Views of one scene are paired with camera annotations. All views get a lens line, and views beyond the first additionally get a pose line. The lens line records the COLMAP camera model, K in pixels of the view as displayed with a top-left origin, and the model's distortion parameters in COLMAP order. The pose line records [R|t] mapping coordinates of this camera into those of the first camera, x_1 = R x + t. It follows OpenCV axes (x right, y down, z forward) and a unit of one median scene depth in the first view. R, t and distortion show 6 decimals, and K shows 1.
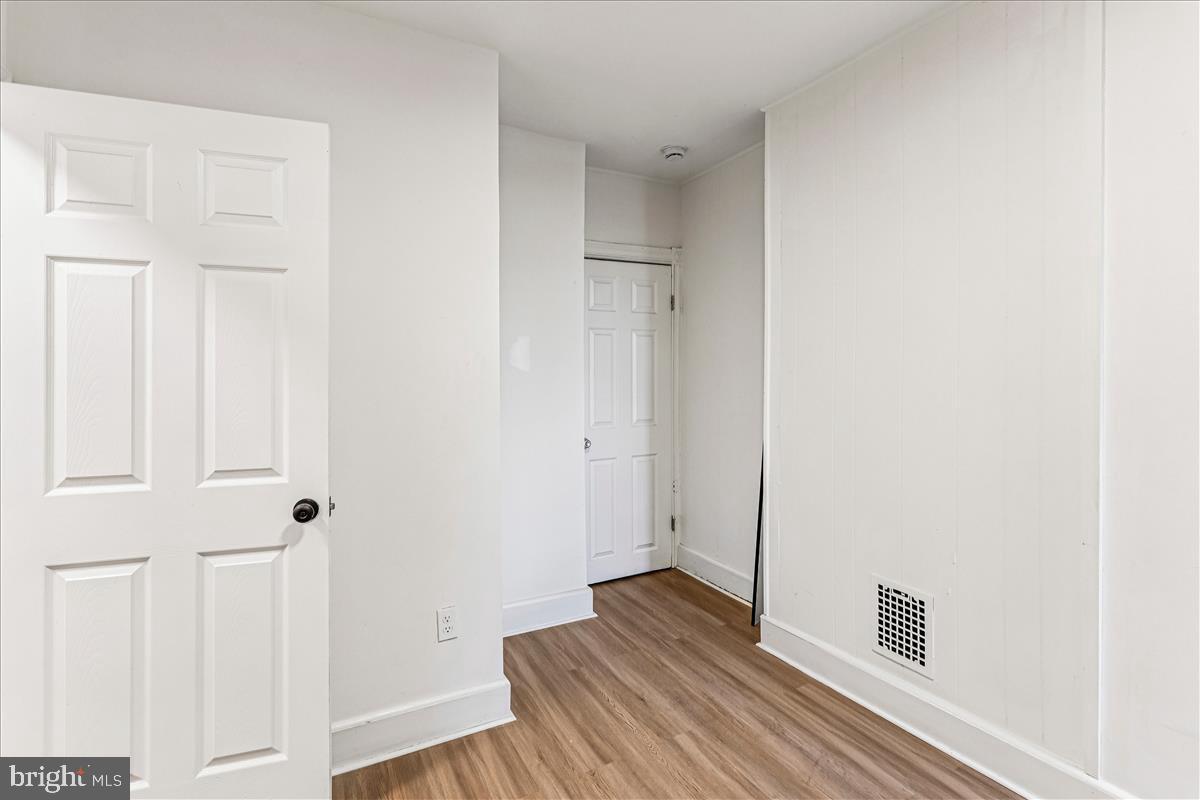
lens RADIAL K [[601.2, 0, 623.7], [0, 601.2, 372.8], [0, 0, 1]] dist [0.000550, 0.001420]
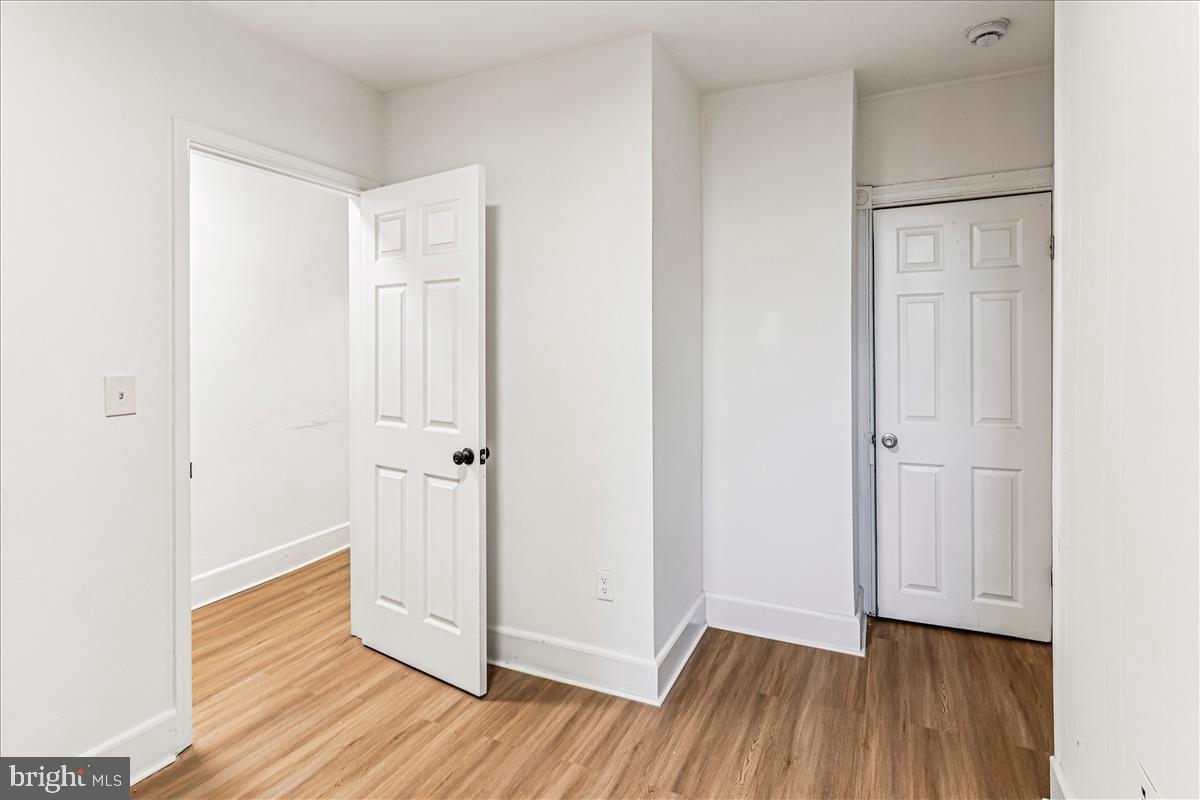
lens RADIAL K [[605.1, 0, 597.1], [0, 605.1, 351.2], [0, 0, 1]] dist [-0.000871, -0.000162]
pose [[0.583057, 0.003792, -0.812422, 0.469187], [0.002074, 0.999979, 0.006156, -0.008867], [0.812429, -0.005275, 0.583037, 0.285271]]
